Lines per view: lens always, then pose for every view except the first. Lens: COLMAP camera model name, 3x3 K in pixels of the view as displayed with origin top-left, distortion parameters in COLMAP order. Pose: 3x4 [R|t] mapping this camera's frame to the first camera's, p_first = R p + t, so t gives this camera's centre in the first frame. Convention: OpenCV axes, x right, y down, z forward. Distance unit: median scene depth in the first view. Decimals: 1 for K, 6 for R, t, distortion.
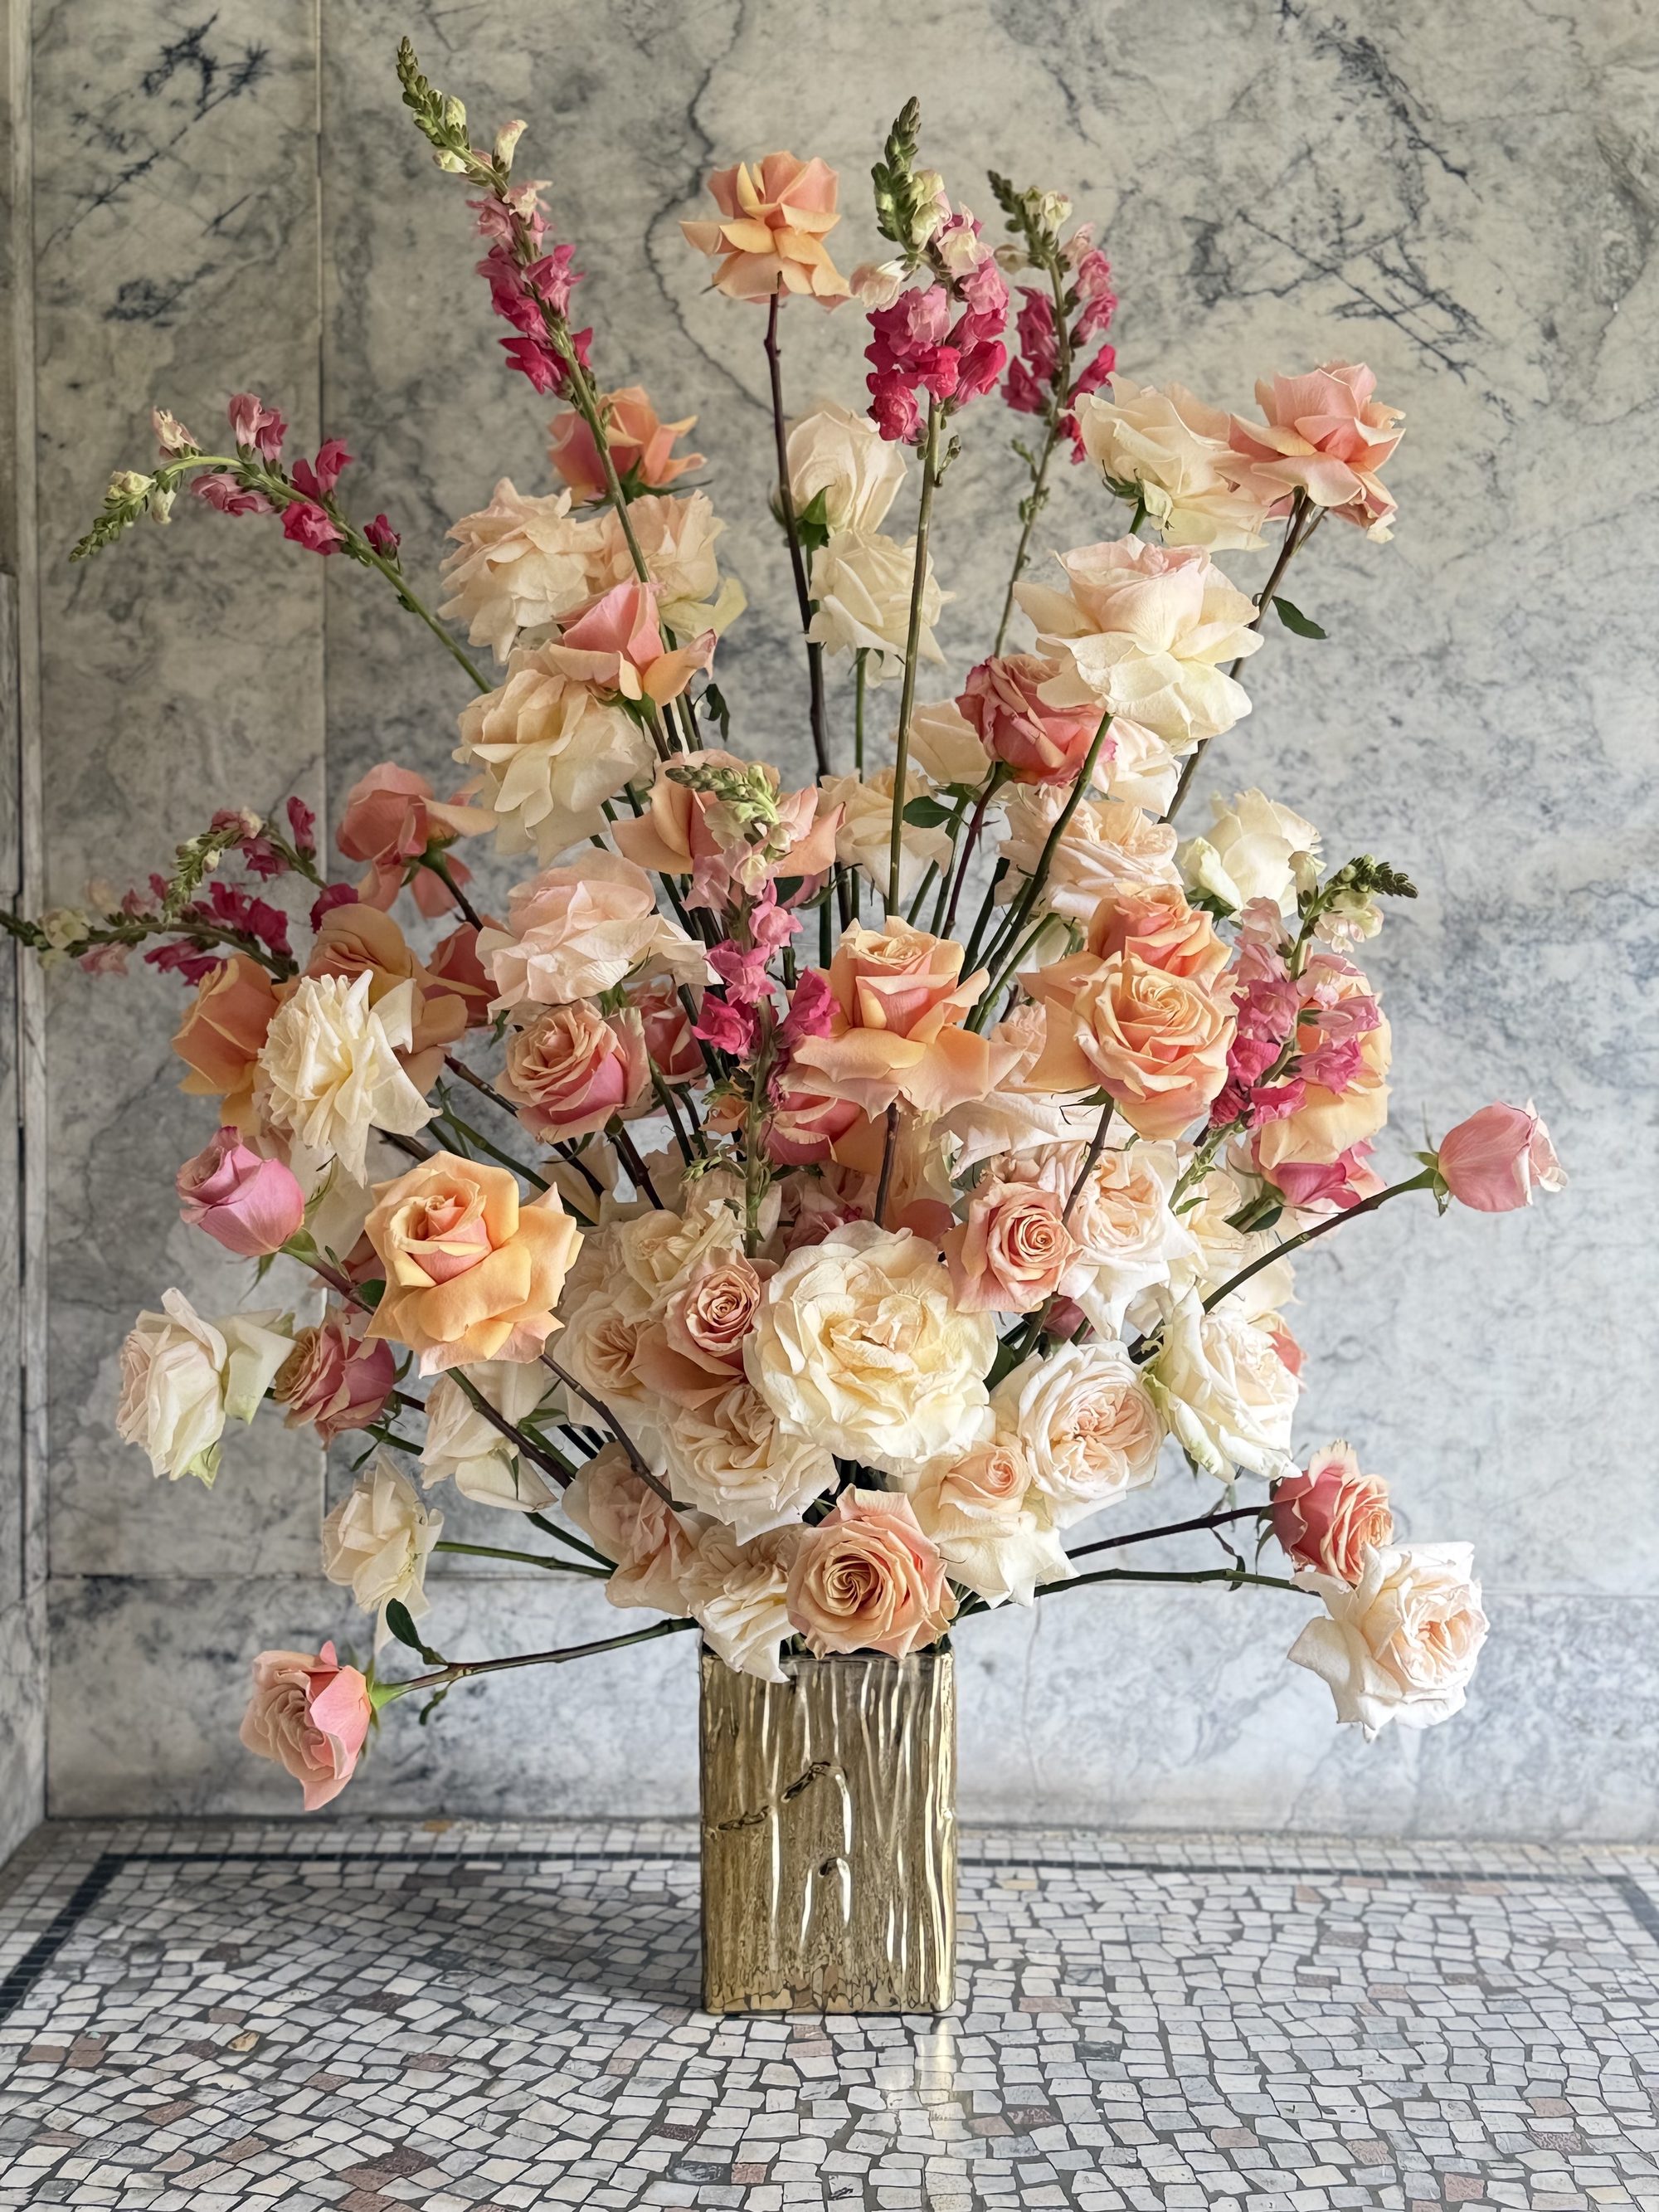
lens RADIAL K [[2762.8, 0, 813.1], [0, 2762.8, 1109.7], [0, 0, 1]] dist [0.250506, -0.679624]
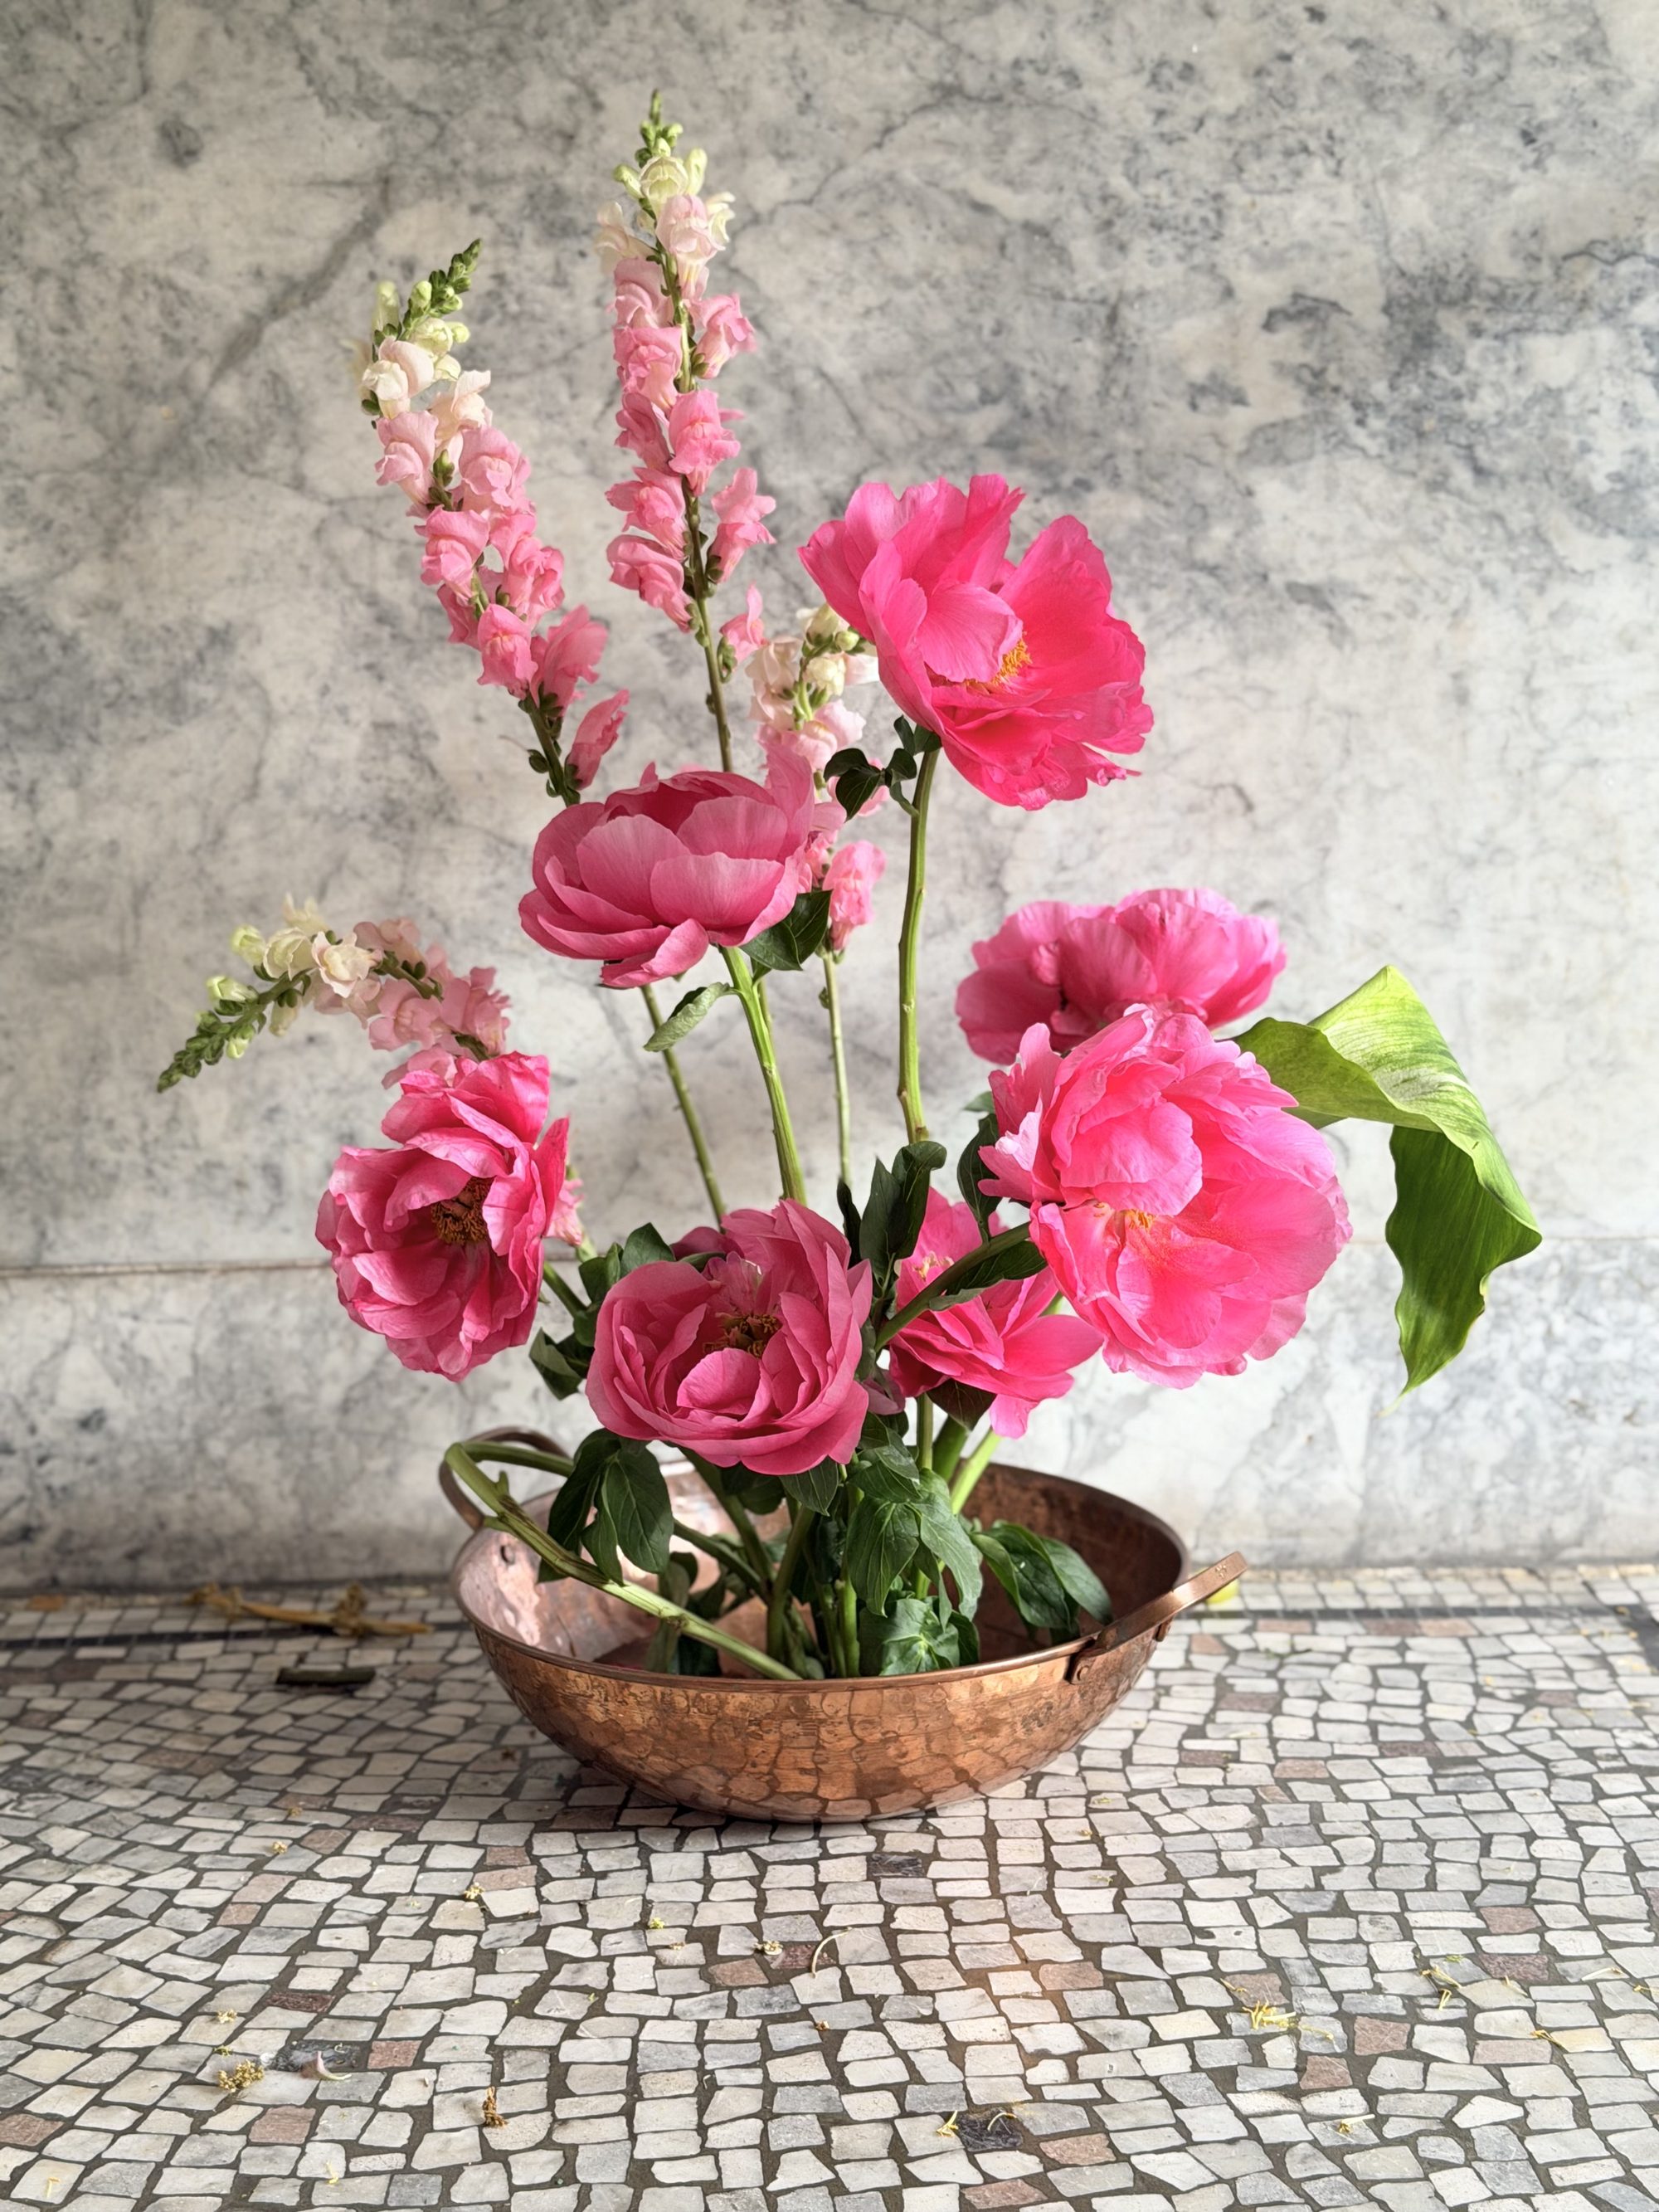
lens RADIAL K [[3397.2, 0, 797.6], [0, 3397.2, 1098.3], [0, 0, 1]] dist [0.214589, -0.489233]
pose [[0.999326, -0.035092, 0.010729, 0.070339], [0.033721, 0.993505, 0.108677, 0.037270], [-0.014473, -0.108242, 0.994019, 0.132090]]
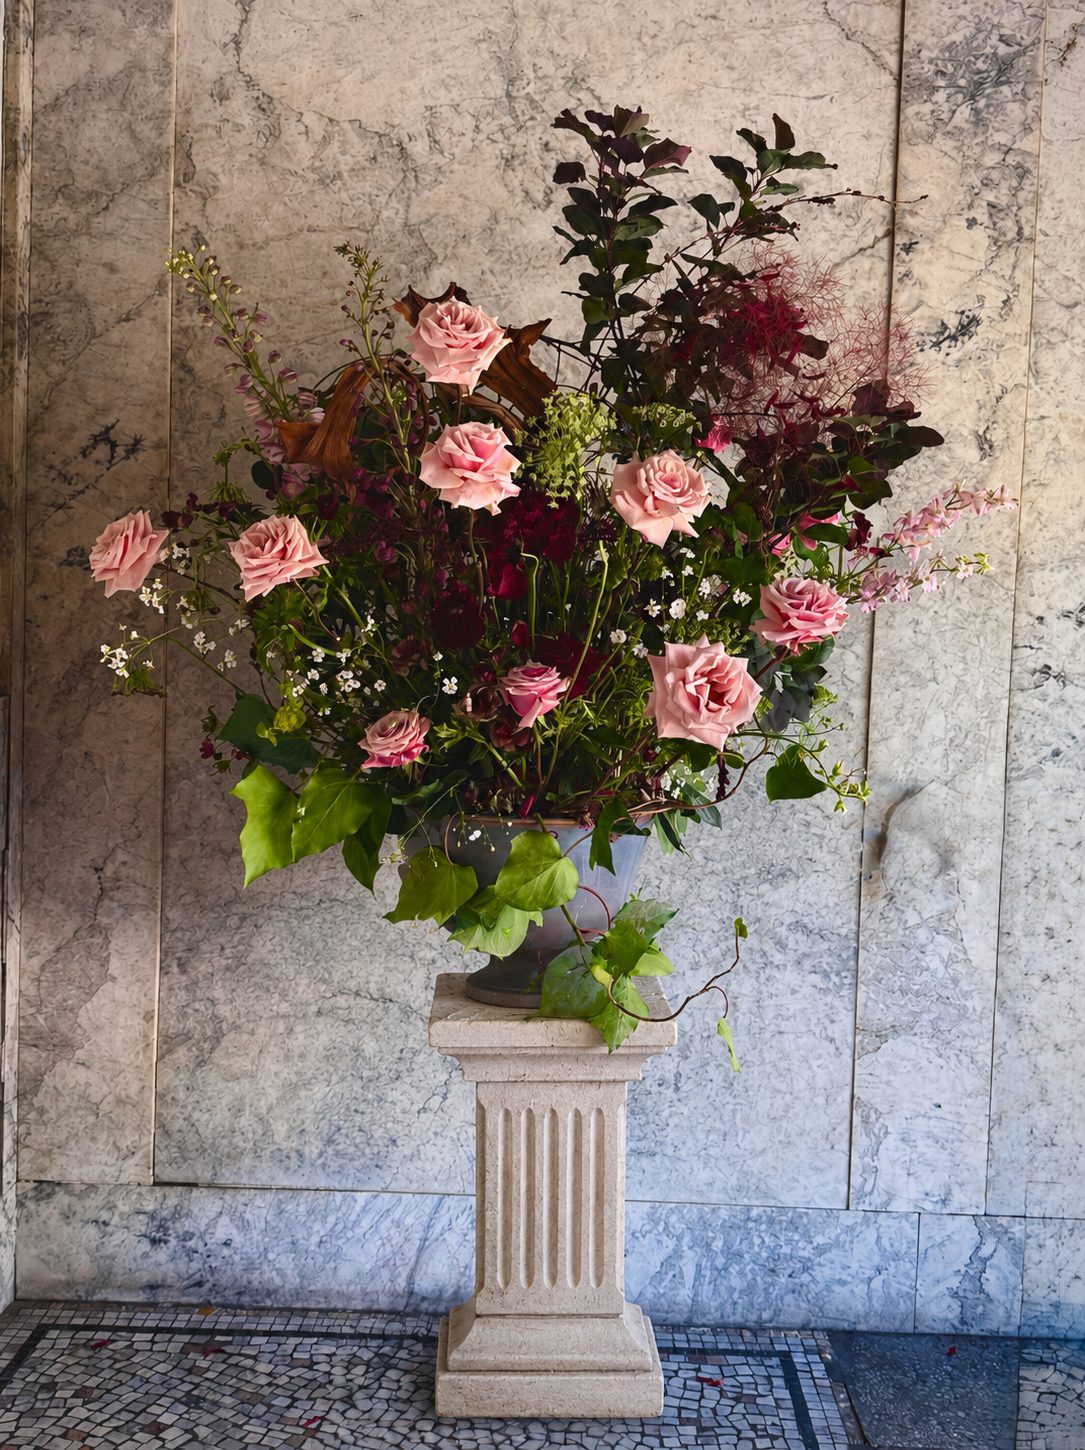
lens RADIAL K [[1459.8, 0, 555.7], [0, 1459.8, 717.5], [0, 0, 1]] dist [0.082850, -0.163773]
pose [[0.999796, 0.020143, 0.001633, 0.126761], [-0.020120, 0.999709, -0.013339, -0.191696], [-0.001901, 0.013304, 0.999910, -0.073642]]
